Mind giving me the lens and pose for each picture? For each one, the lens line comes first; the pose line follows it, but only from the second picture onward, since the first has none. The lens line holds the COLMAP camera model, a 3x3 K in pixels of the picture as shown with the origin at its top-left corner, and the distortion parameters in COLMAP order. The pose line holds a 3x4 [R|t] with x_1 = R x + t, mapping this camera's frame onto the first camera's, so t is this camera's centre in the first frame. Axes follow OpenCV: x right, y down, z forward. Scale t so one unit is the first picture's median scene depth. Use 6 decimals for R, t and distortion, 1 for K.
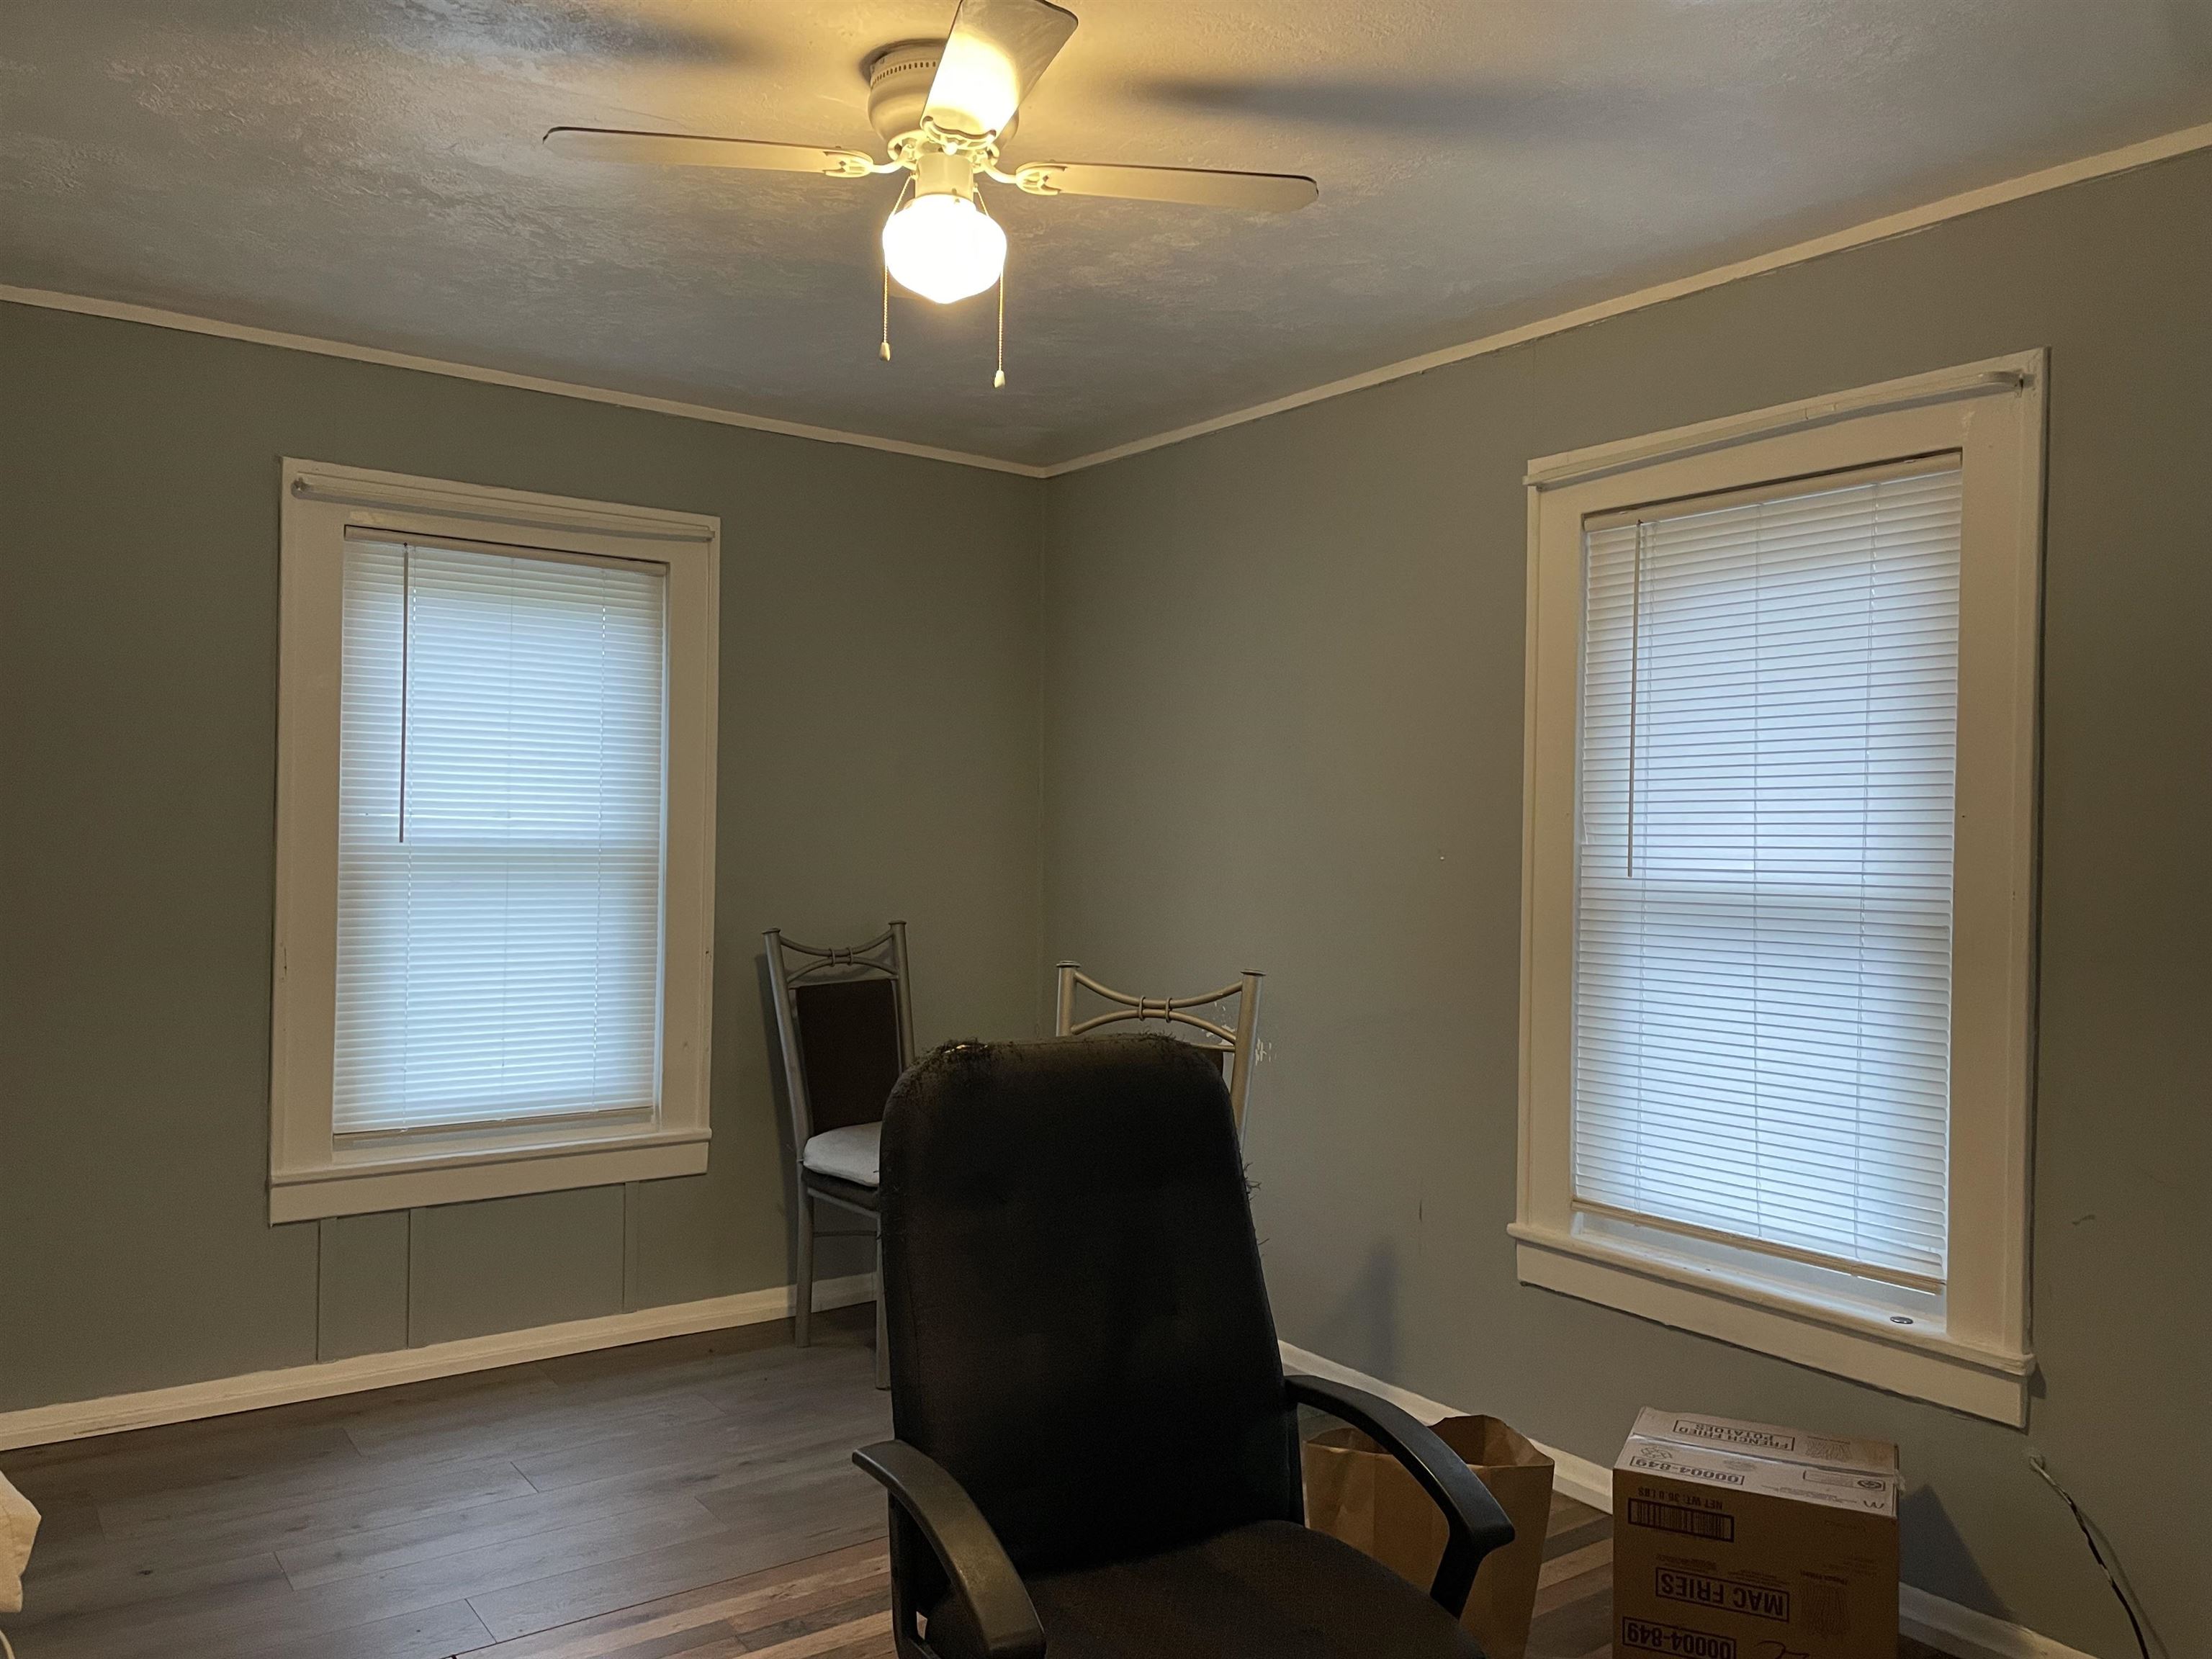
lens RADIAL K [[1660.5, 0, 1104.9], [0, 1660.5, 823.7], [0, 0, 1]] dist [0.076980, -0.106565]
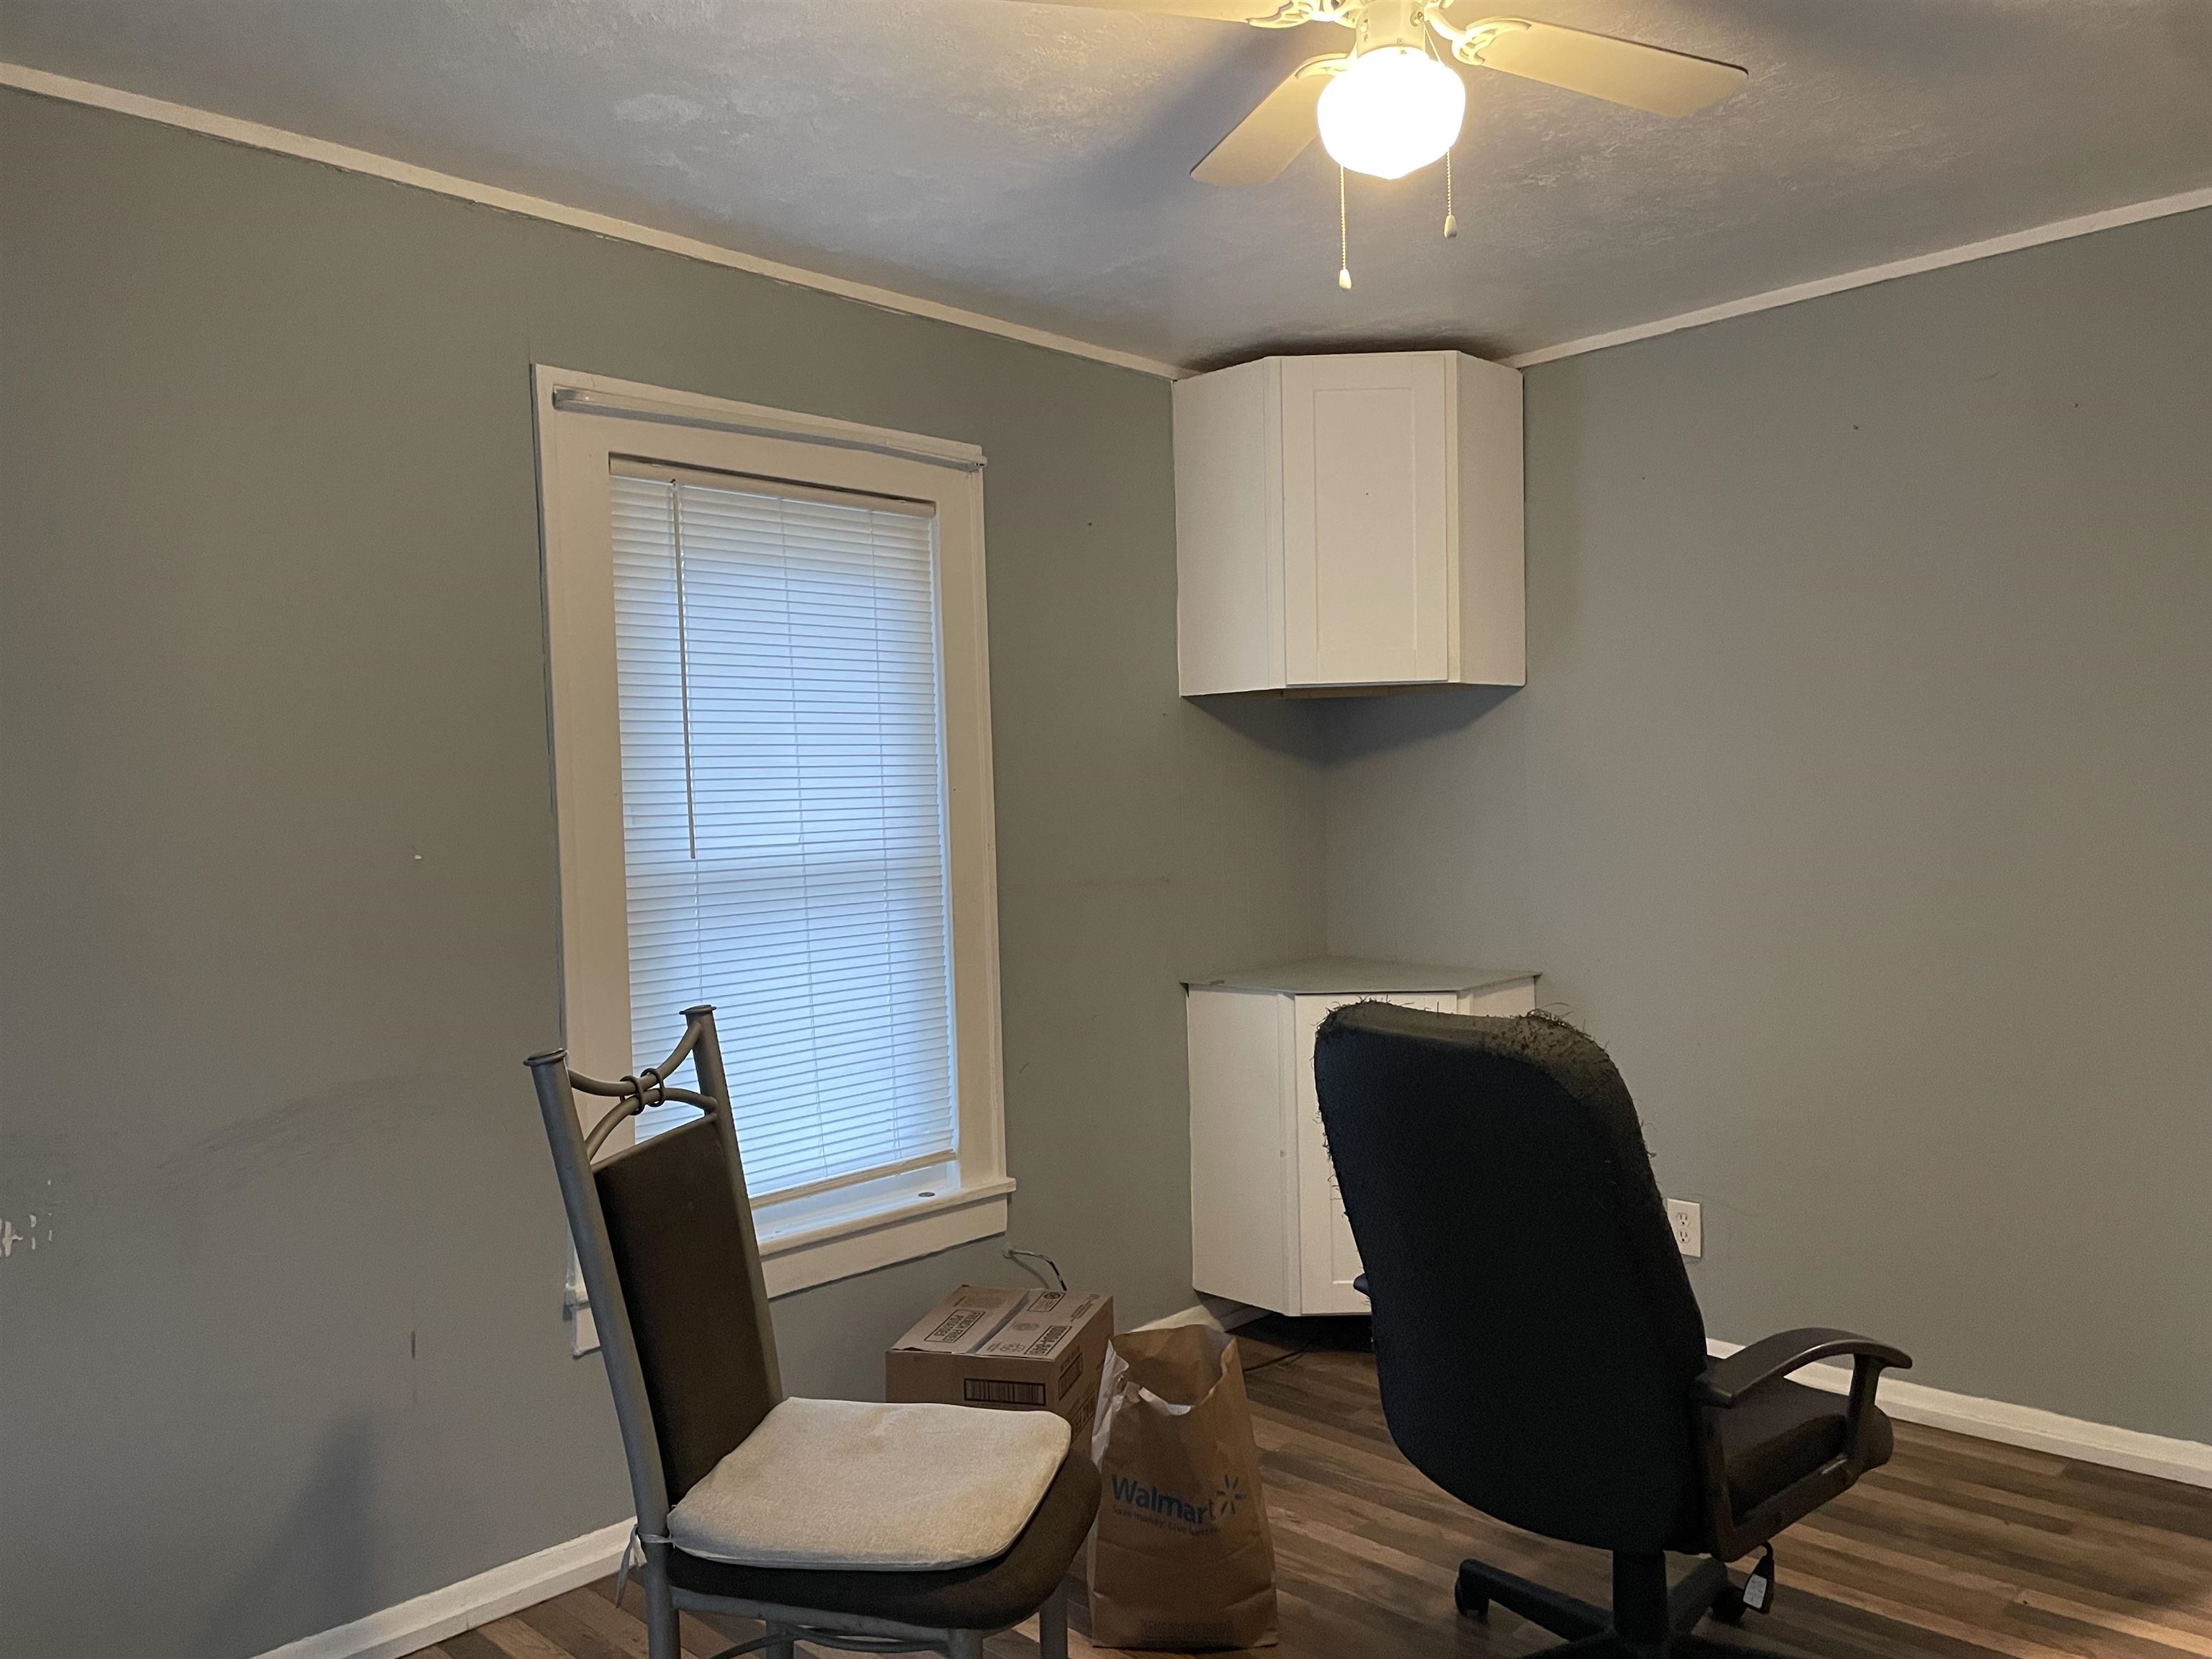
lens RADIAL K [[1660.5, 0, 1102.3], [0, 1660.5, 834.4], [0, 0, 1]] dist [0.076980, -0.106565]
pose [[-0.168826, -0.031119, 0.985155, -0.735859], [0.022470, 0.999120, 0.035410, -0.011619], [-0.985390, 0.028115, -0.167978, 1.044513]]
